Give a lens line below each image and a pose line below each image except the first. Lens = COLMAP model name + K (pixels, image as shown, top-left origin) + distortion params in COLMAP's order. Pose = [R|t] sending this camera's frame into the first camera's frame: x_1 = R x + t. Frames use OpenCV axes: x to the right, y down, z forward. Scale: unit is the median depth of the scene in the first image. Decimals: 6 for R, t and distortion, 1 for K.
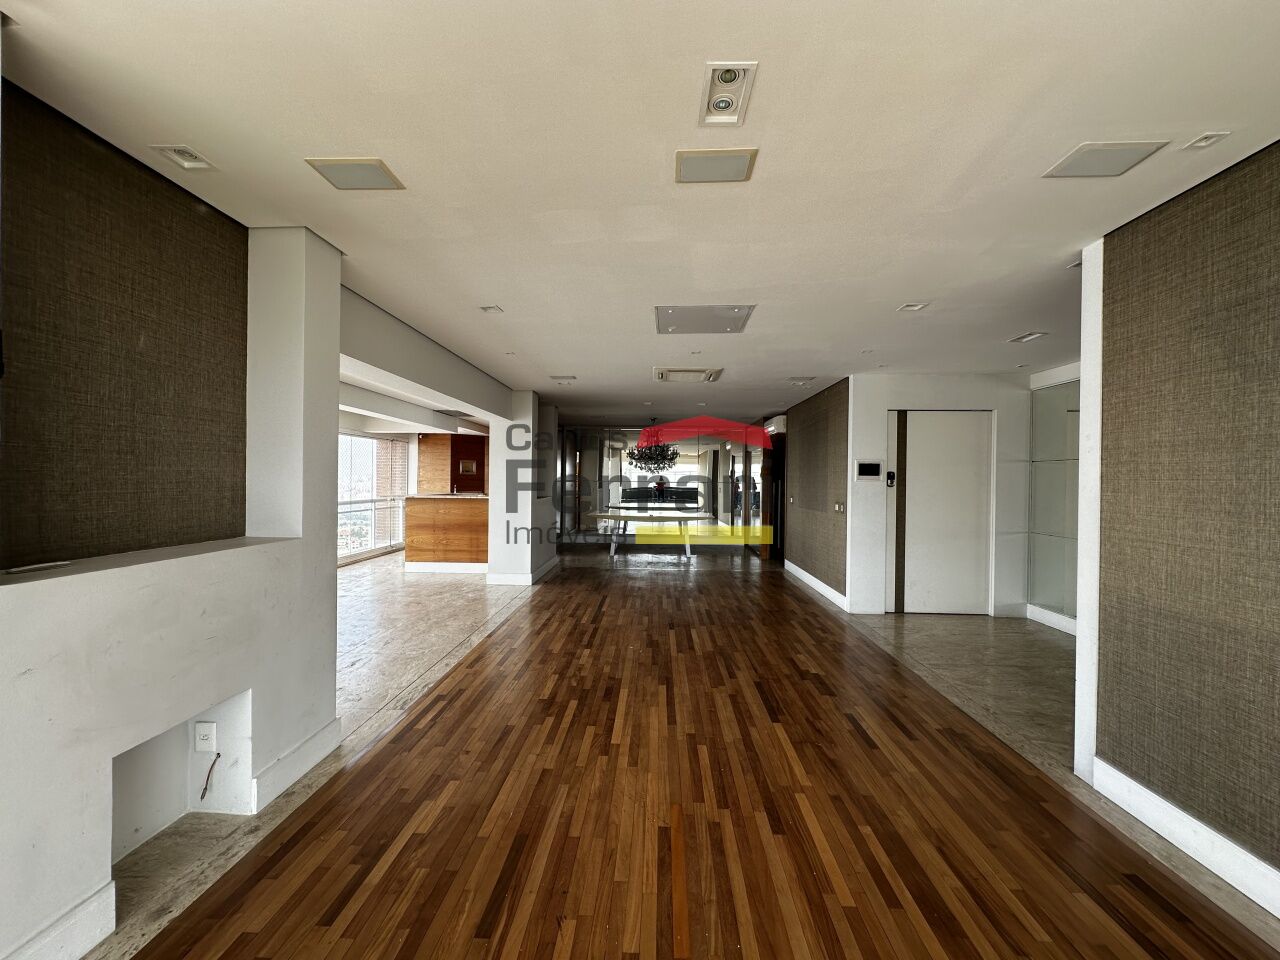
lens RADIAL K [[507.0, 0, 640.0], [0, 507.0, 480.0], [0, 0, 1]] dist [0.000857, 0.000851]
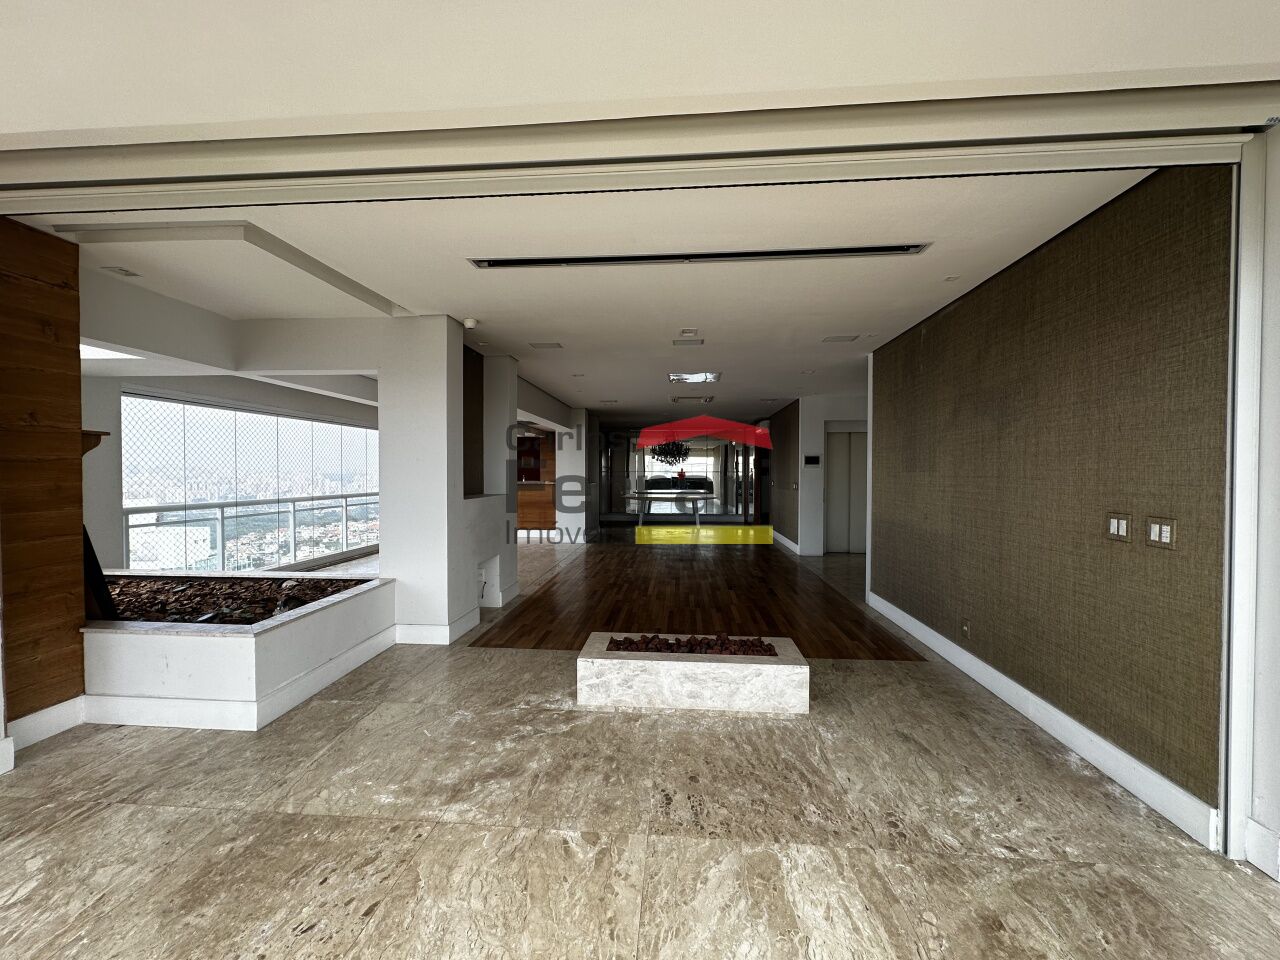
lens RADIAL K [[507.0, 0, 640.0], [0, 507.0, 480.0], [0, 0, 1]] dist [0.000857, 0.000851]
pose [[0.999116, -0.009769, -0.040899, 0.000921], [0.010323, 0.999857, 0.013362, 0.010020], [0.040763, -0.013772, 0.999074, -0.430437]]
